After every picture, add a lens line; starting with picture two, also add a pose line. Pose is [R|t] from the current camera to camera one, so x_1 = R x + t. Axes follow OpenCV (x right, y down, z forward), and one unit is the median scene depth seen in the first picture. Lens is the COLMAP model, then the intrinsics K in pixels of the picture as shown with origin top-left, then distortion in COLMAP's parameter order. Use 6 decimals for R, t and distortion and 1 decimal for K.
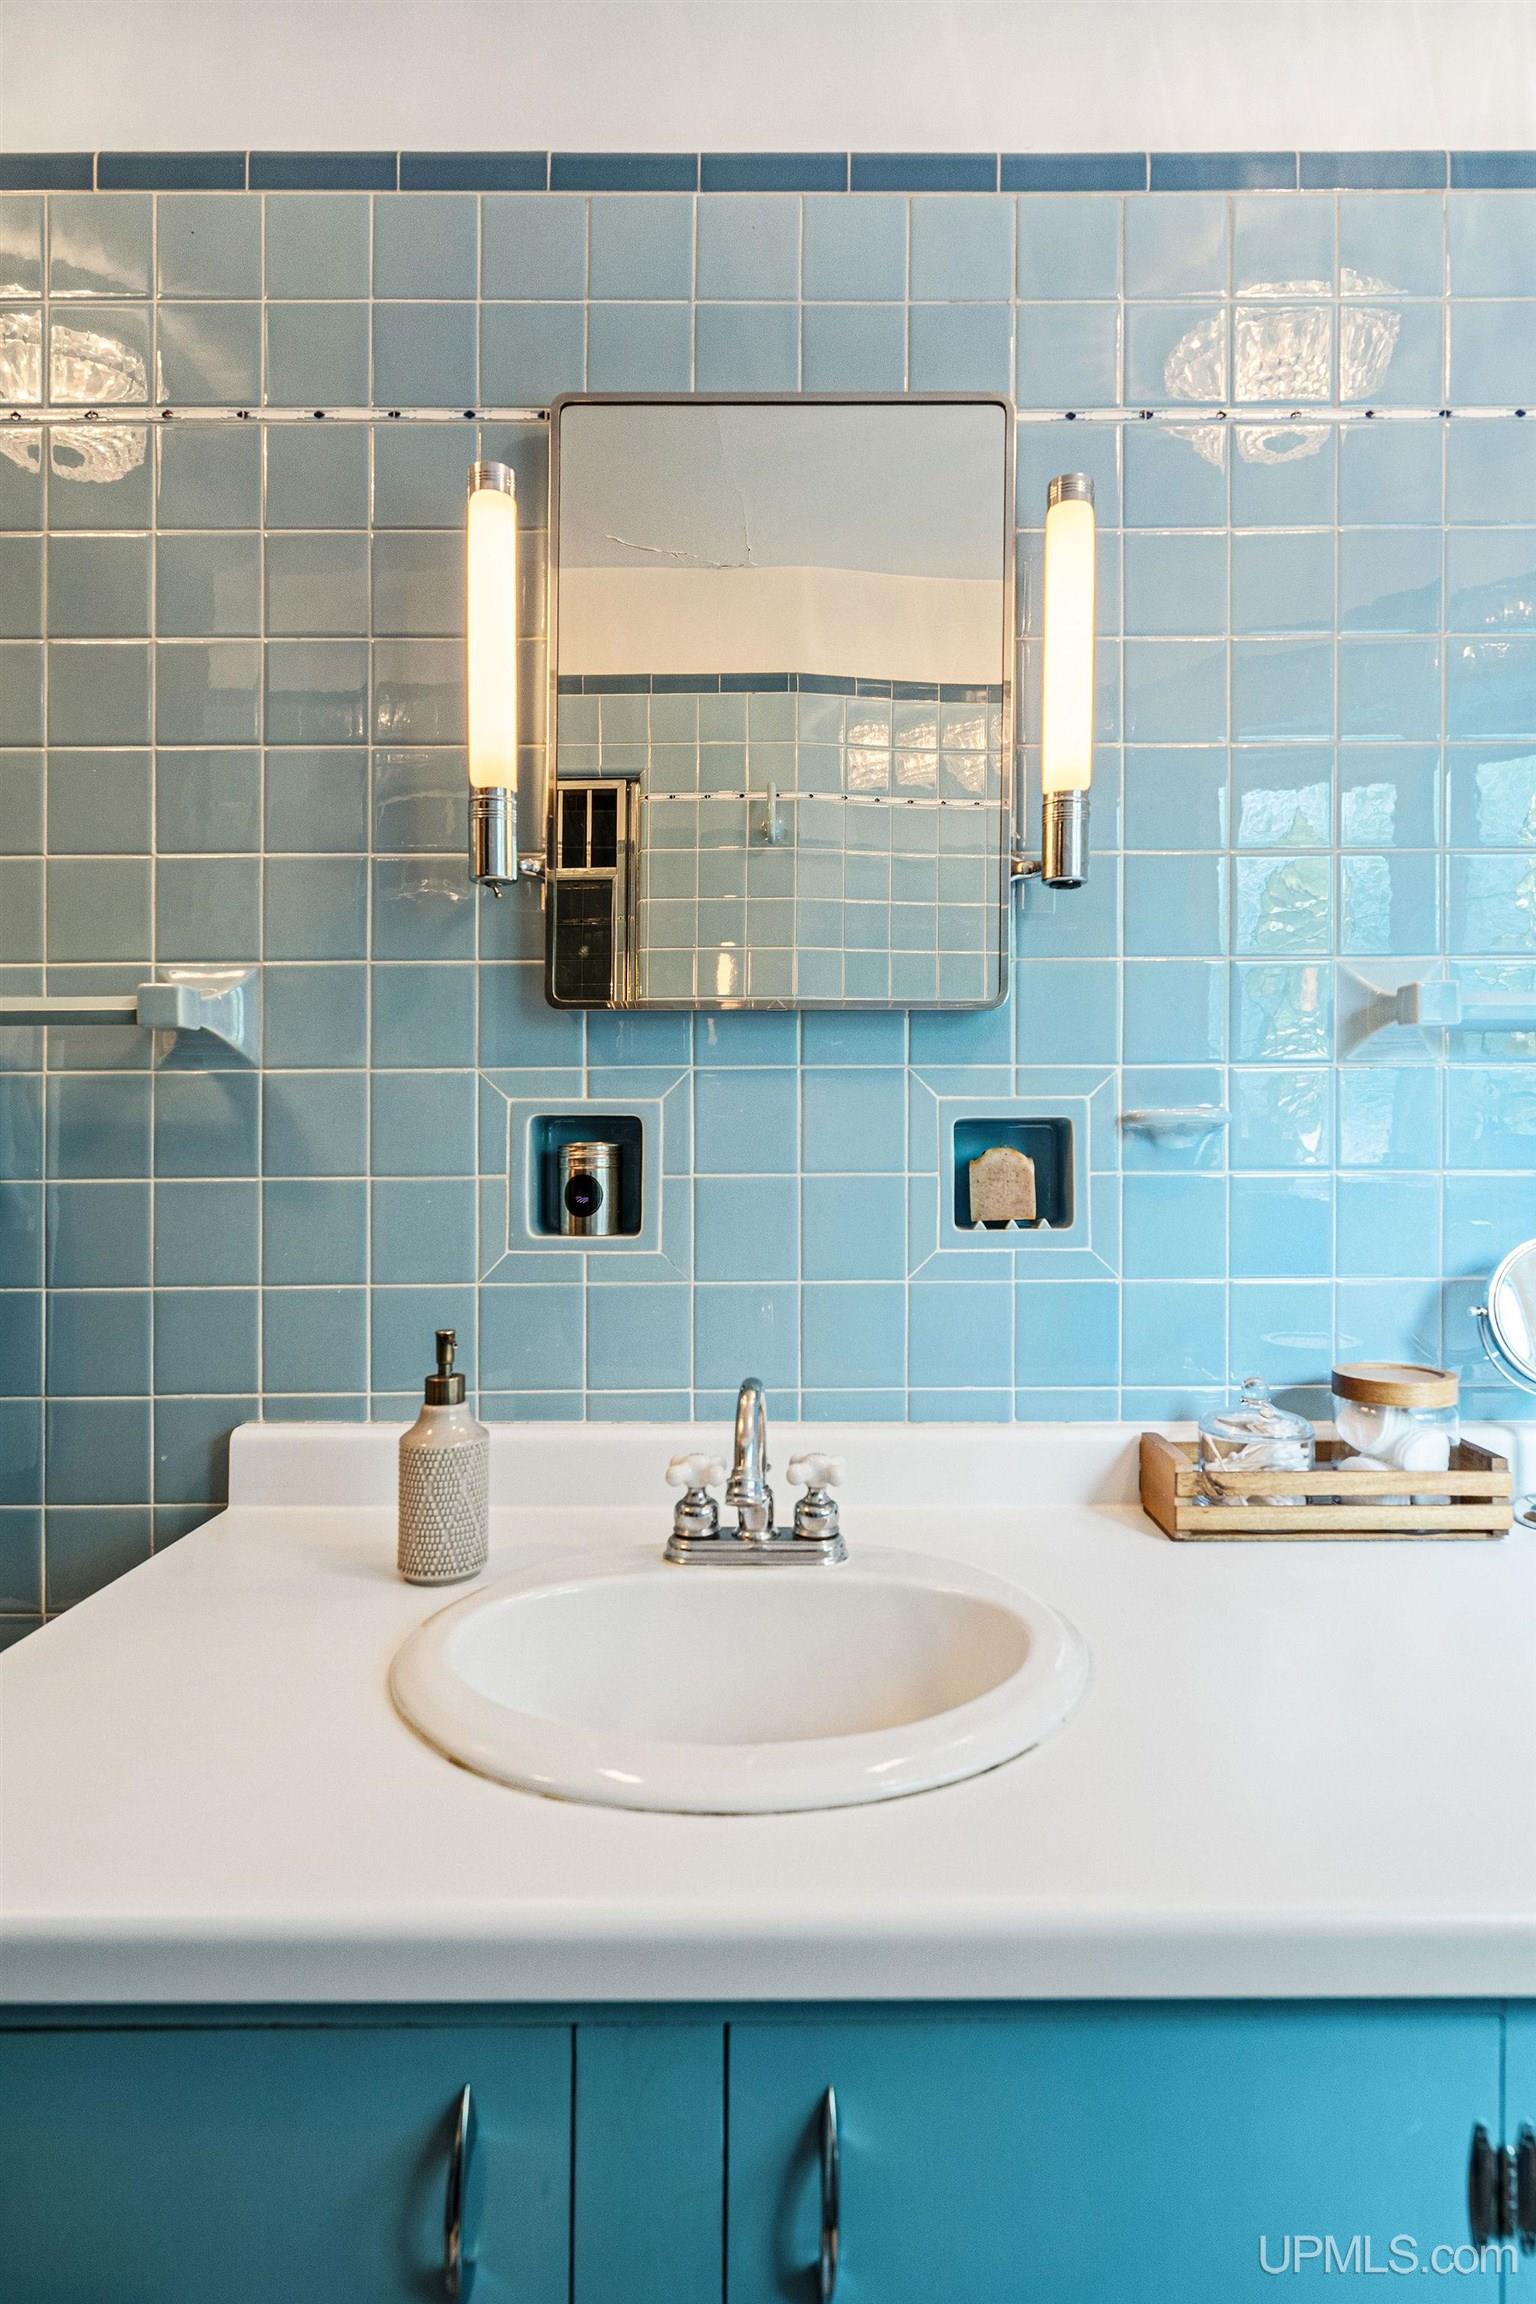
lens RADIAL K [[1376.2, 0, 768.0], [0, 1376.2, 1152.0], [0, 0, 1]] dist [-0.017721, 0.001359]
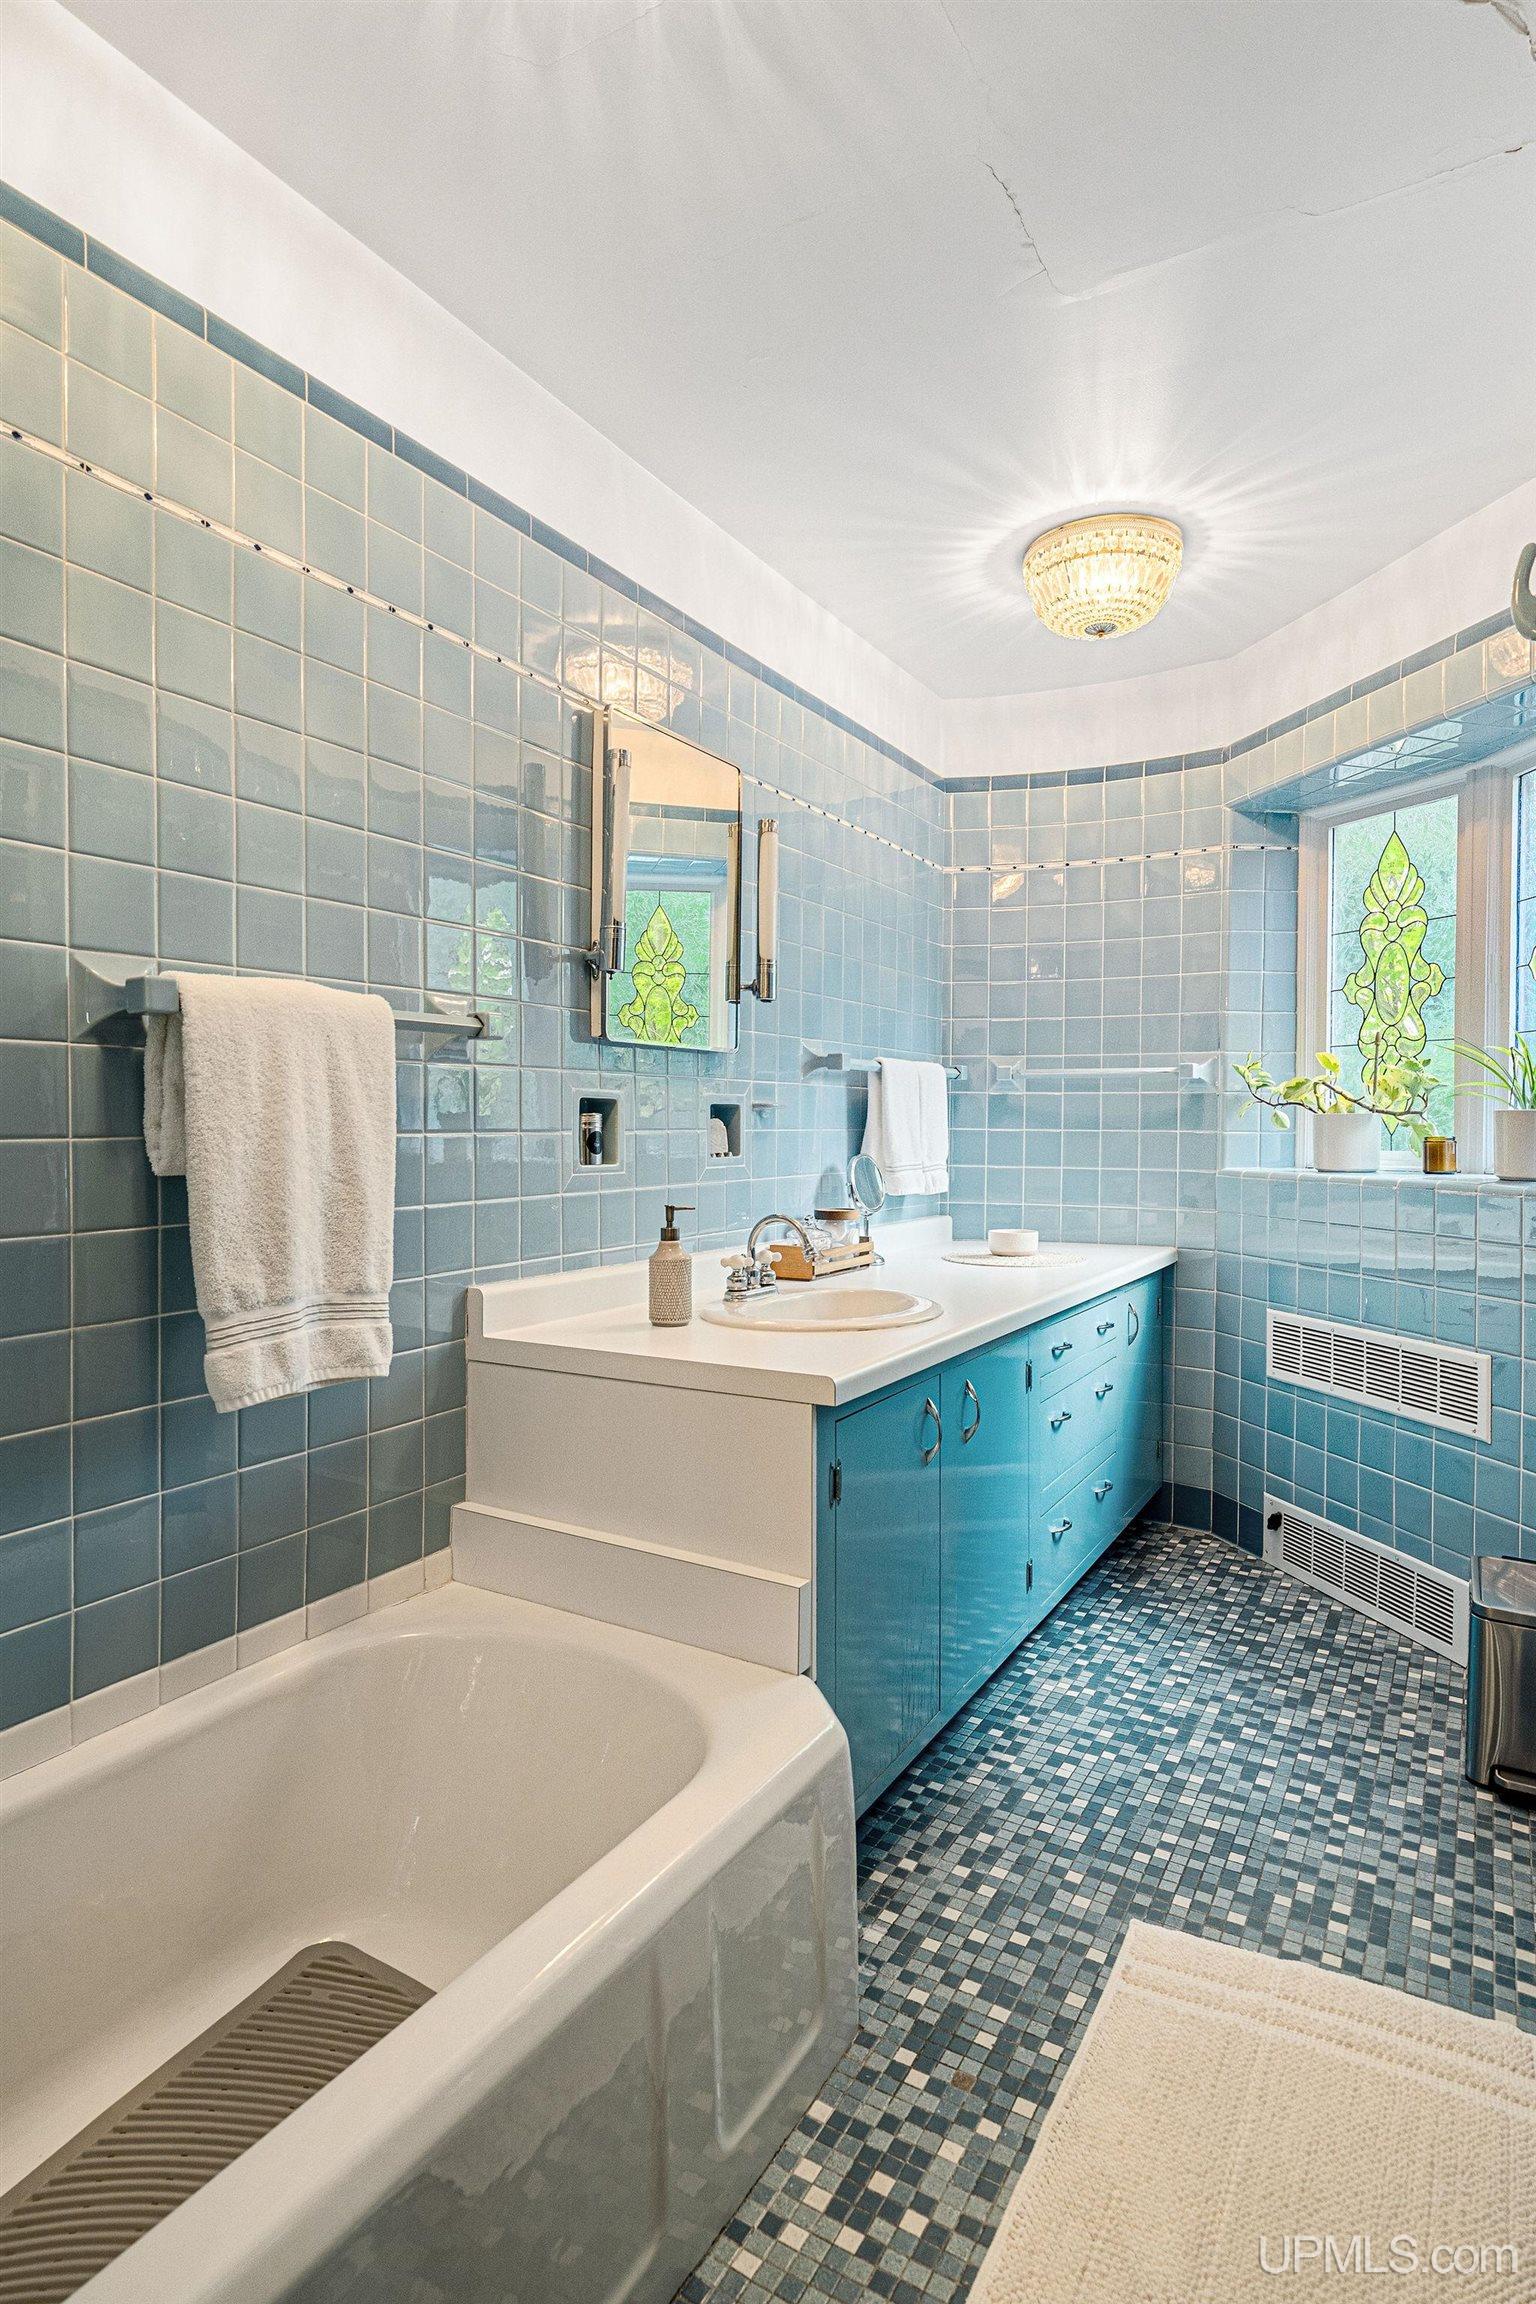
lens RADIAL K [[1183.5, 0, 768.0], [0, 1183.5, 1152.0], [0, 0, 1]] dist [0.000023, -0.000316]
pose [[0.517006, -0.018507, 0.855781, -1.352459], [-0.005857, 0.999666, 0.025157, 0.003738], [-0.855961, -0.018019, 0.516726, -0.004046]]
